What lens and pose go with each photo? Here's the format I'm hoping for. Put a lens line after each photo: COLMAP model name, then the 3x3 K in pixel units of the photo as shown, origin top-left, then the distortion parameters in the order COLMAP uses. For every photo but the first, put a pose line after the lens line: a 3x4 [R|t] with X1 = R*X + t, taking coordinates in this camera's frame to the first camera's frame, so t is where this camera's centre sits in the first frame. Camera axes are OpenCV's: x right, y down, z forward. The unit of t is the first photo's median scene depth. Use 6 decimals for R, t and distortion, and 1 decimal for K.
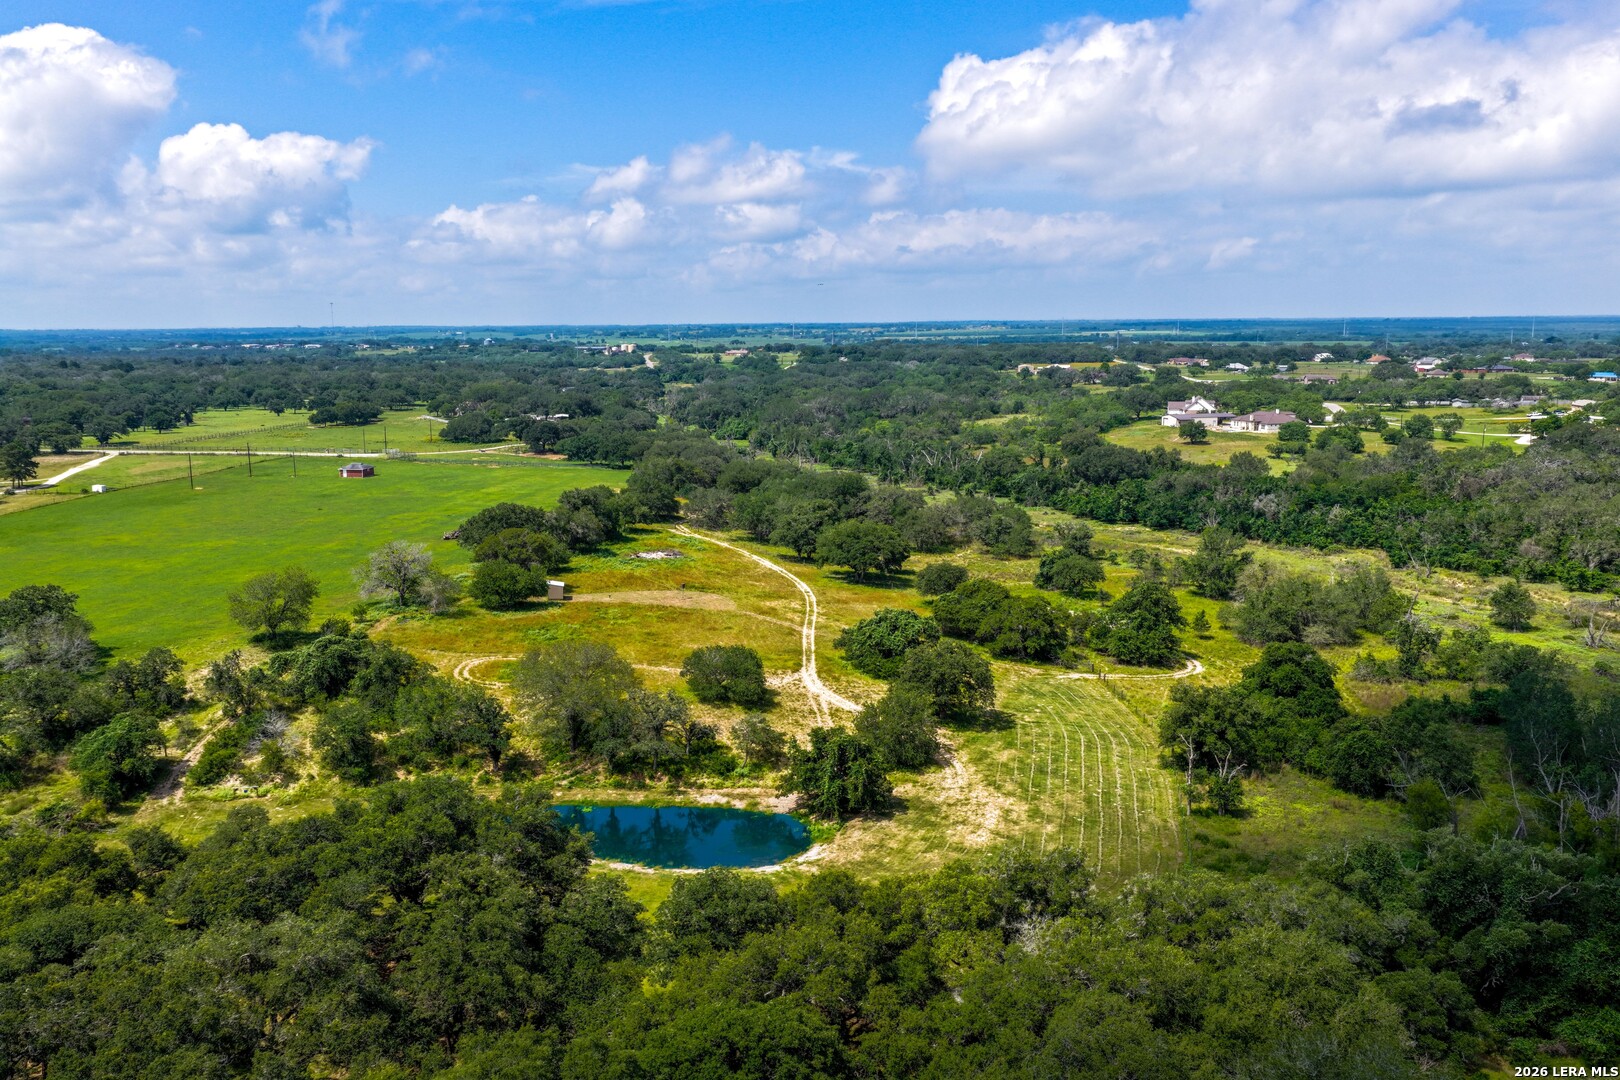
lens RADIAL K [[1331.4, 0, 810.7], [0, 1331.4, 532.9], [0, 0, 1]] dist [-0.000967, 0.002560]
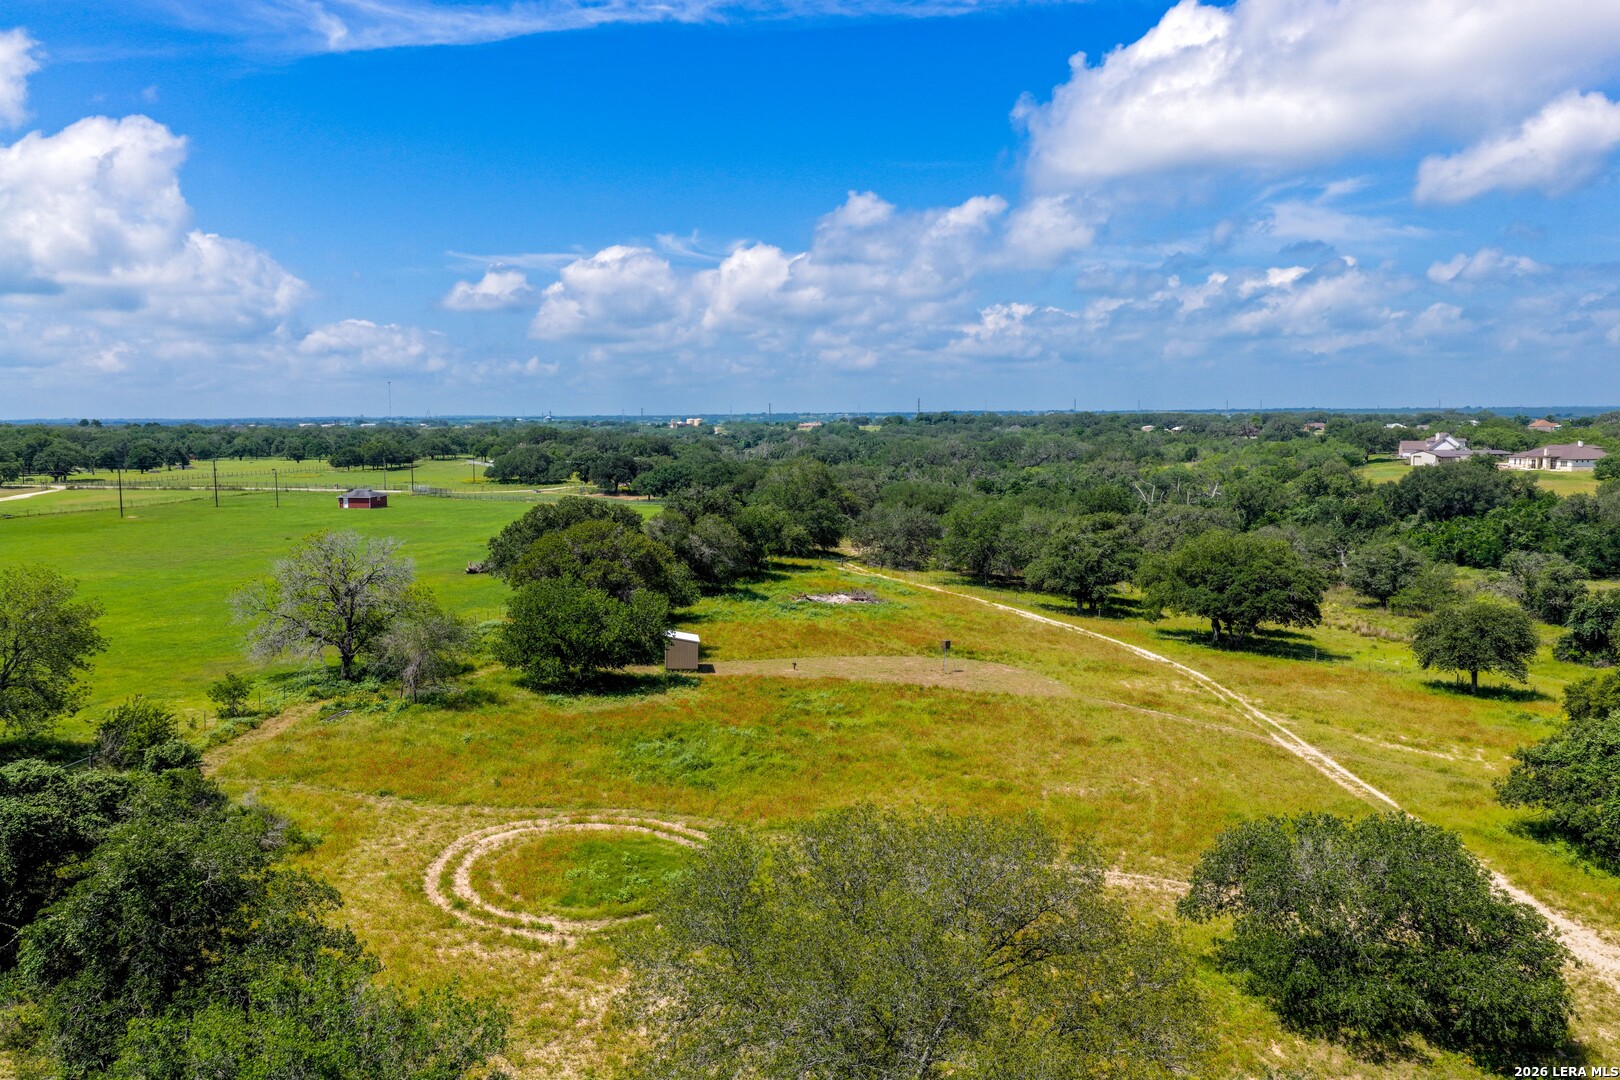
lens RADIAL K [[1331.4, 0, 807.4], [0, 1331.4, 545.7], [0, 0, 1]] dist [-0.000967, 0.002560]
pose [[0.999066, 0.004119, -0.043011, -0.129184], [-0.006684, 0.998197, -0.059643, 0.034153], [0.042688, 0.059875, 0.997293, 0.541552]]
